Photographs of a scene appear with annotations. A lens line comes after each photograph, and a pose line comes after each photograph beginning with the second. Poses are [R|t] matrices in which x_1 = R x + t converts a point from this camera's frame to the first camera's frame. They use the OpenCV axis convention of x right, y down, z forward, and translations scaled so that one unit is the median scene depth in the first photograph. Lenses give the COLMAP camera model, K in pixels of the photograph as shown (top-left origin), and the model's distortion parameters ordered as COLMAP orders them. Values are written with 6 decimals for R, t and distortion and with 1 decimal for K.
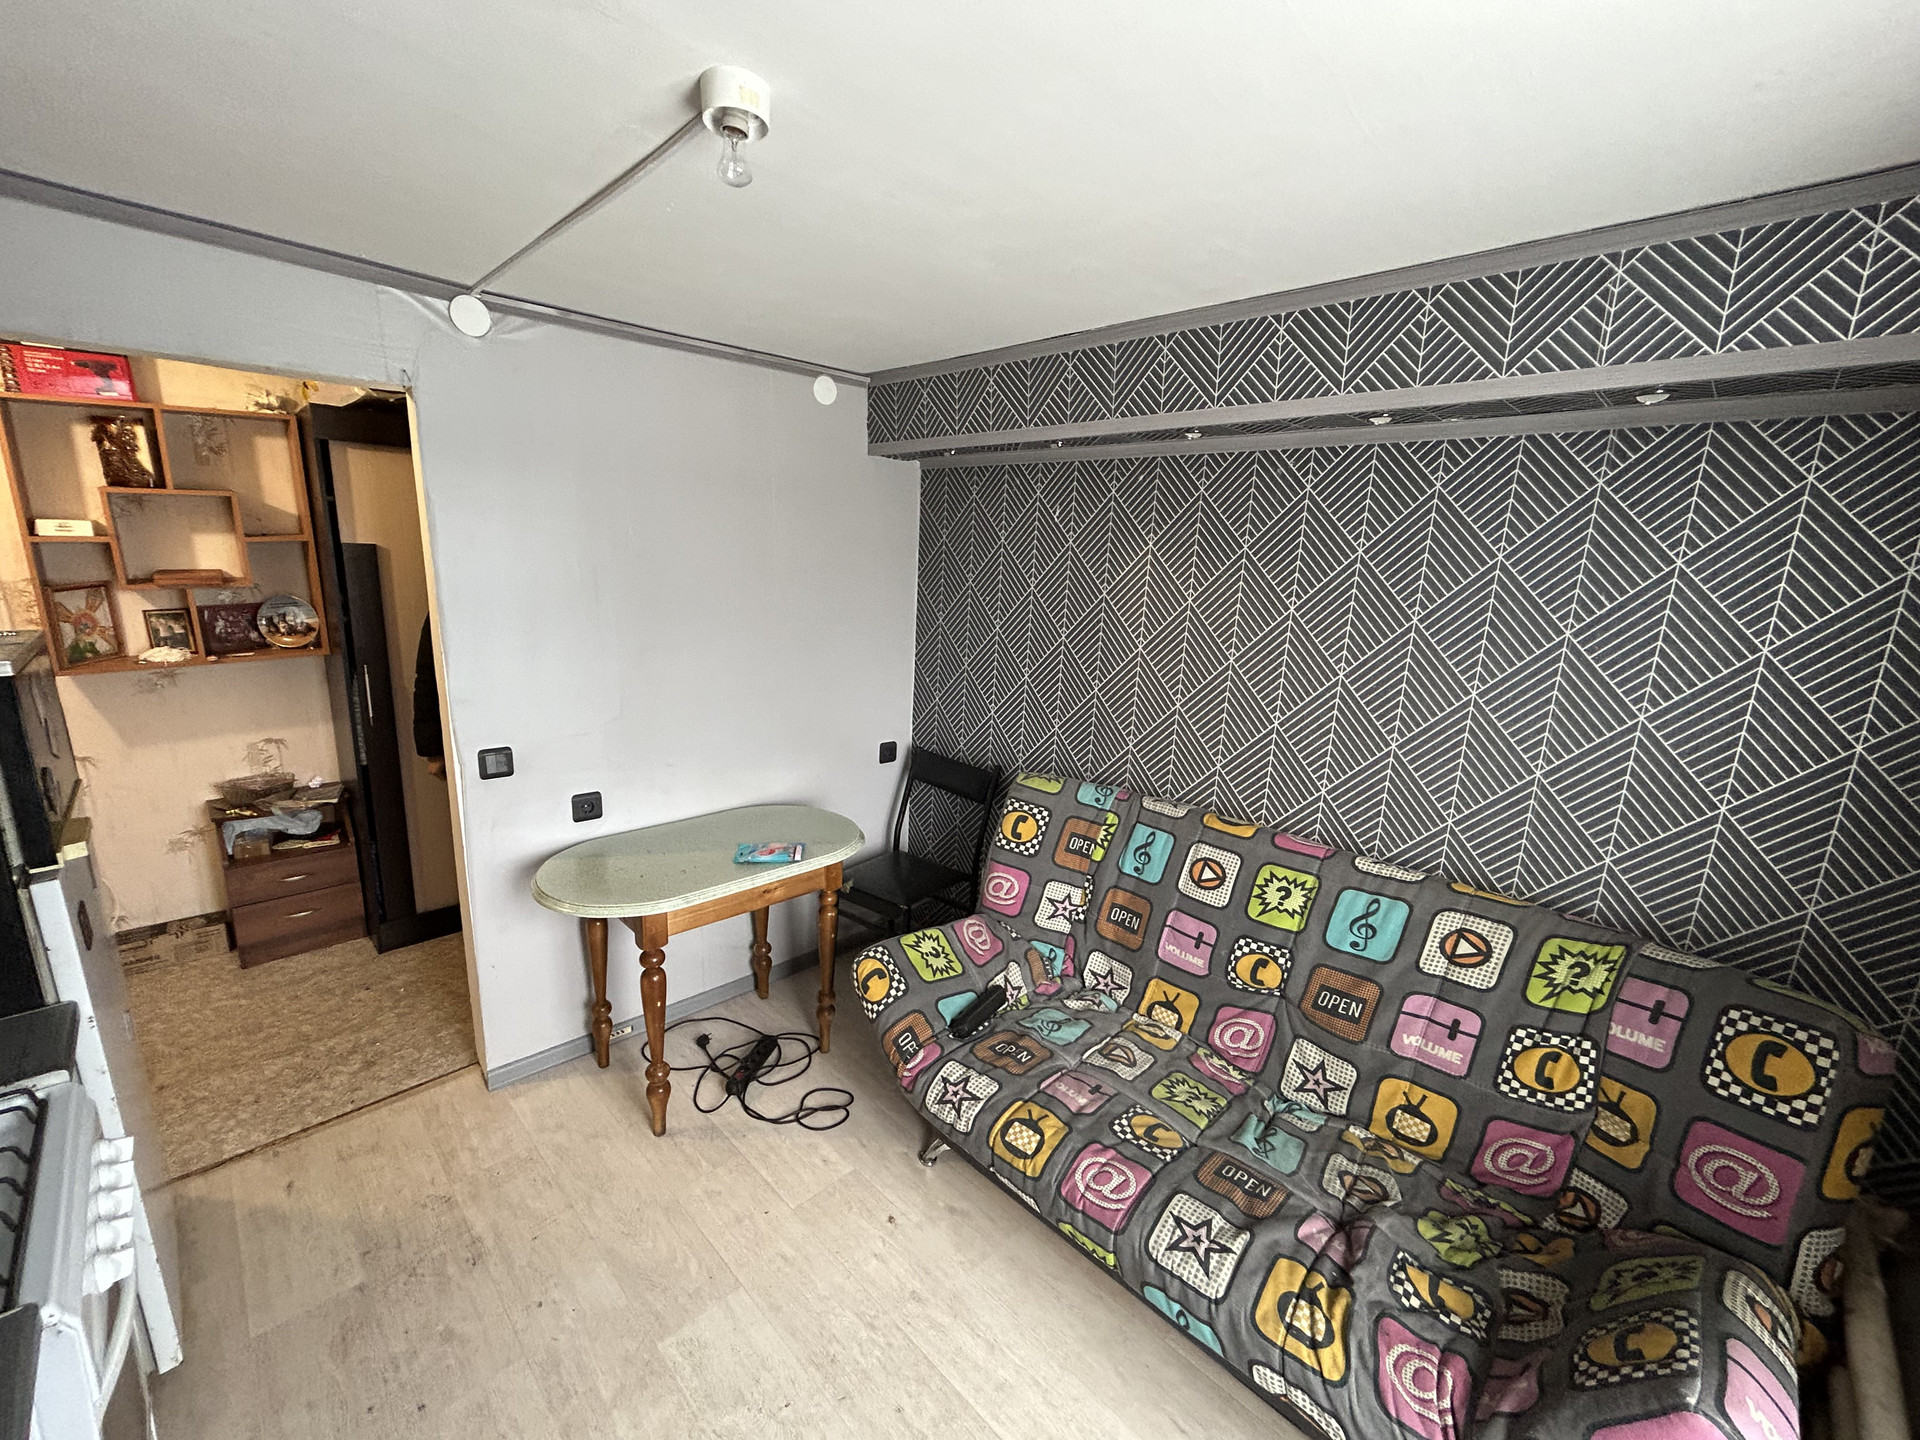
lens RADIAL K [[781.4, 0, 959.0], [0, 781.4, 719.5], [0, 0, 1]] dist [0.004493, 0.000261]
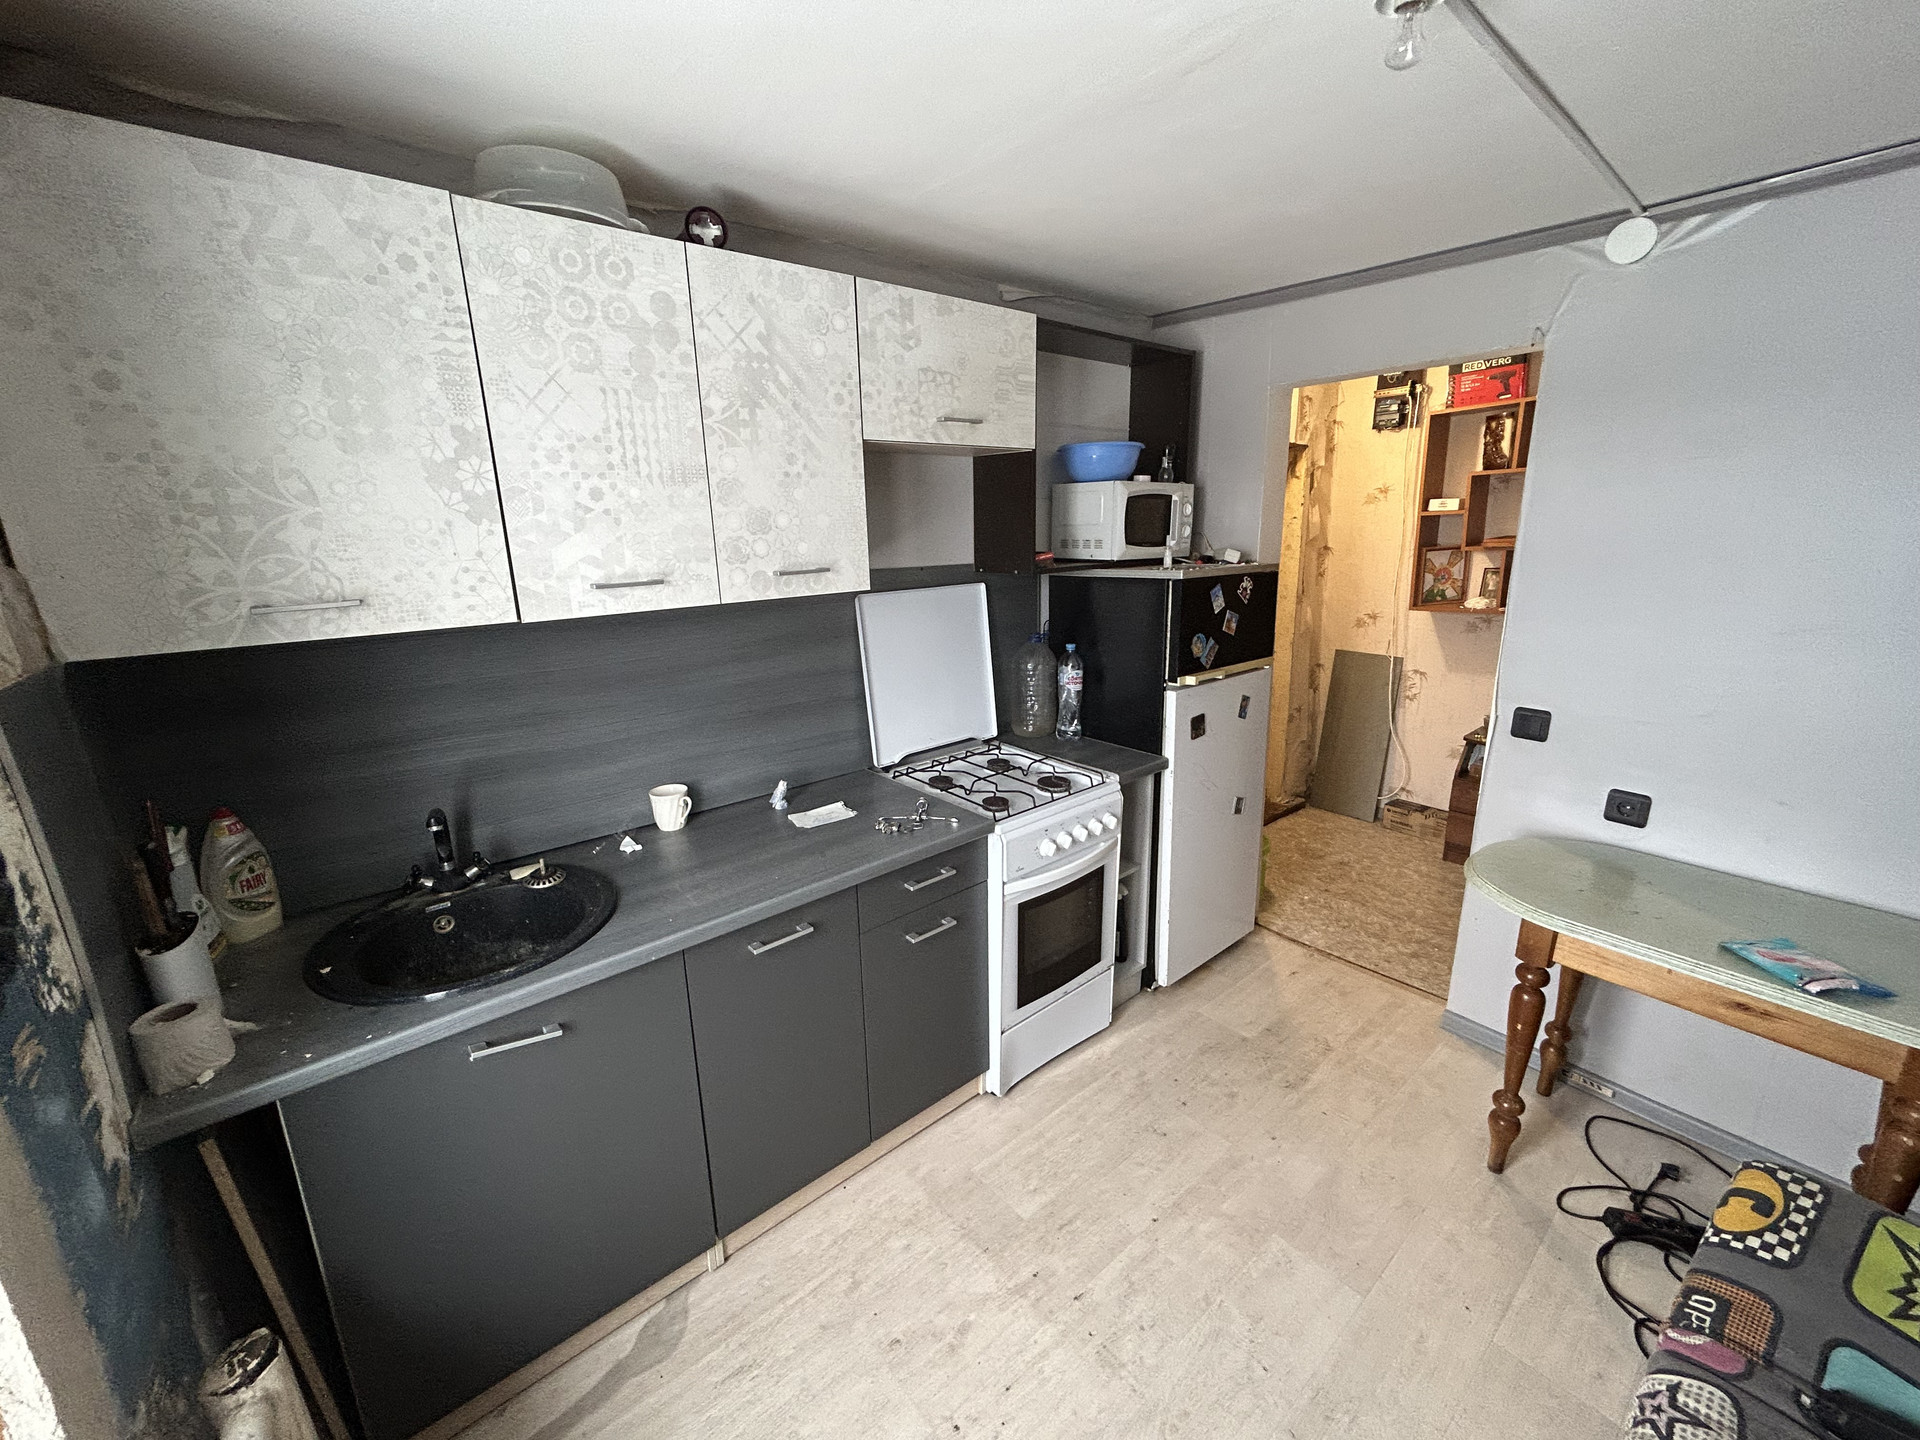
lens RADIAL K [[781.4, 0, 963.4], [0, 781.4, 721.7], [0, 0, 1]] dist [0.004493, 0.000261]
pose [[-0.083940, 0.214979, -0.973005, 0.405688], [-0.198222, 0.953334, 0.227733, -0.028436], [0.976556, 0.211987, -0.037410, 0.343090]]
